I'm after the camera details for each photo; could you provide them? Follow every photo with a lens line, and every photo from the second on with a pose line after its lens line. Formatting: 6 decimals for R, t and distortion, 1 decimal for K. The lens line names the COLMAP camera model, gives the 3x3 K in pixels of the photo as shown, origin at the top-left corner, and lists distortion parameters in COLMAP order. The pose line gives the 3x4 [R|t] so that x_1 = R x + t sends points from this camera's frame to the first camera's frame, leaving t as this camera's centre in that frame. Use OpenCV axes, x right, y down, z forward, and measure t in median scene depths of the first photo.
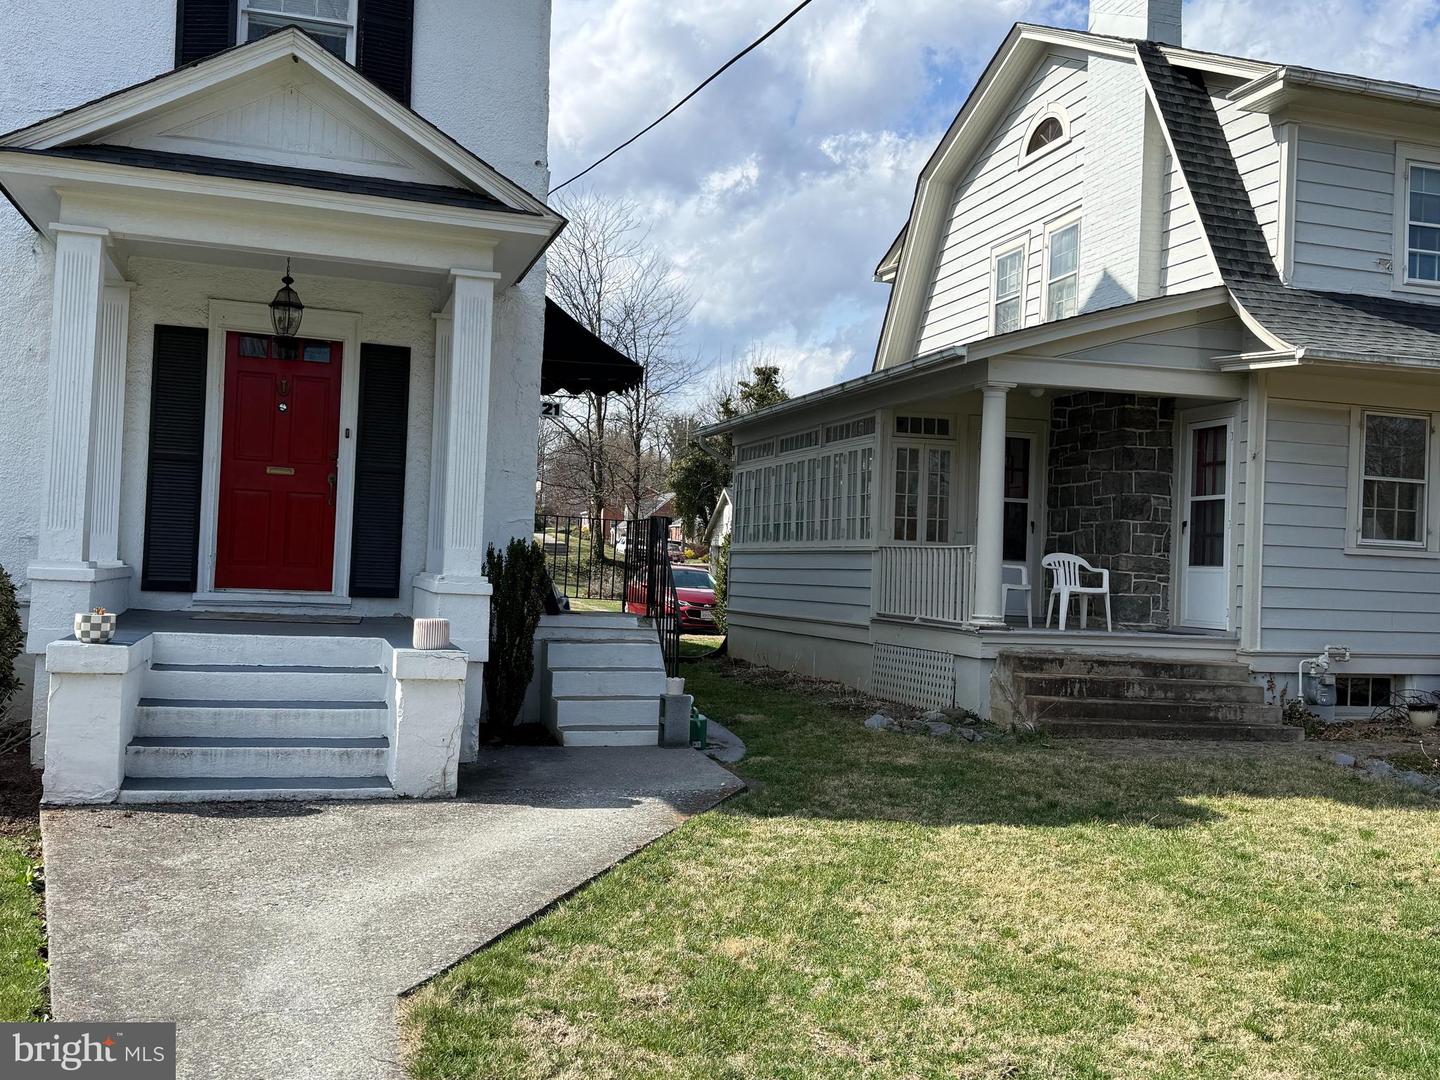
lens RADIAL K [[1410.0, 0, 720.0], [0, 1410.0, 540.0], [0, 0, 1]] dist [0.112012, -0.003539]
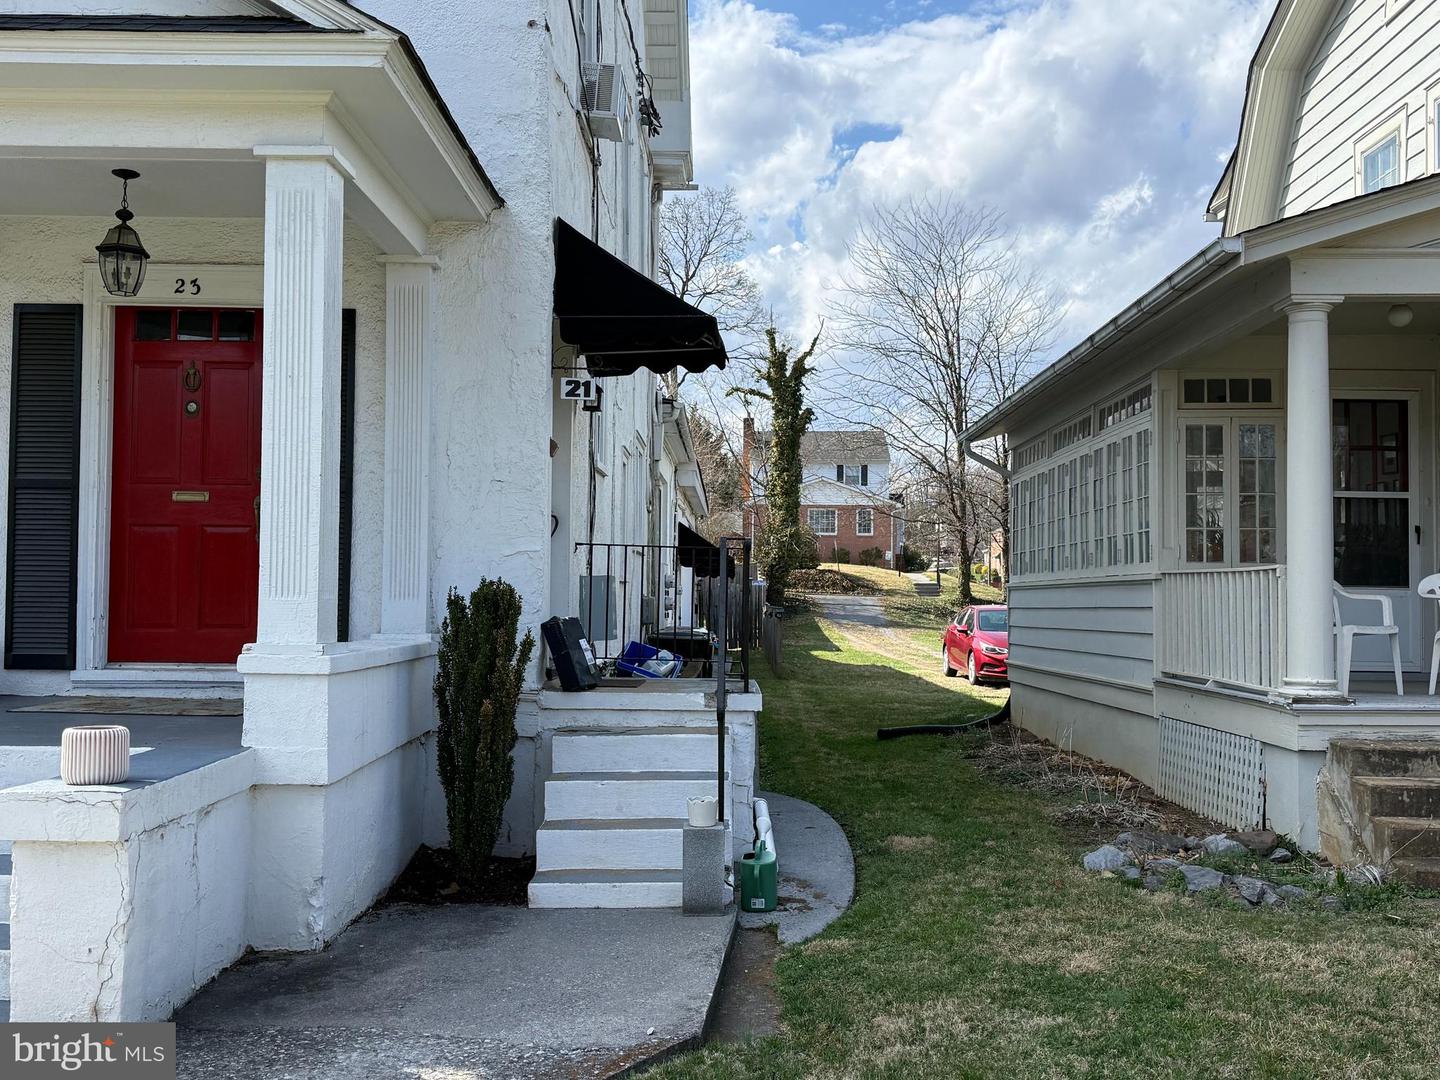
lens RADIAL K [[1397.2, 0, 715.1], [0, 1397.2, 559.2], [0, 0, 1]] dist [0.161251, -0.325702]
pose [[0.954340, -0.039210, -0.296139, 0.129211], [0.034490, 0.999181, -0.021149, 0.005962], [0.296726, 0.009970, 0.954911, 0.341333]]
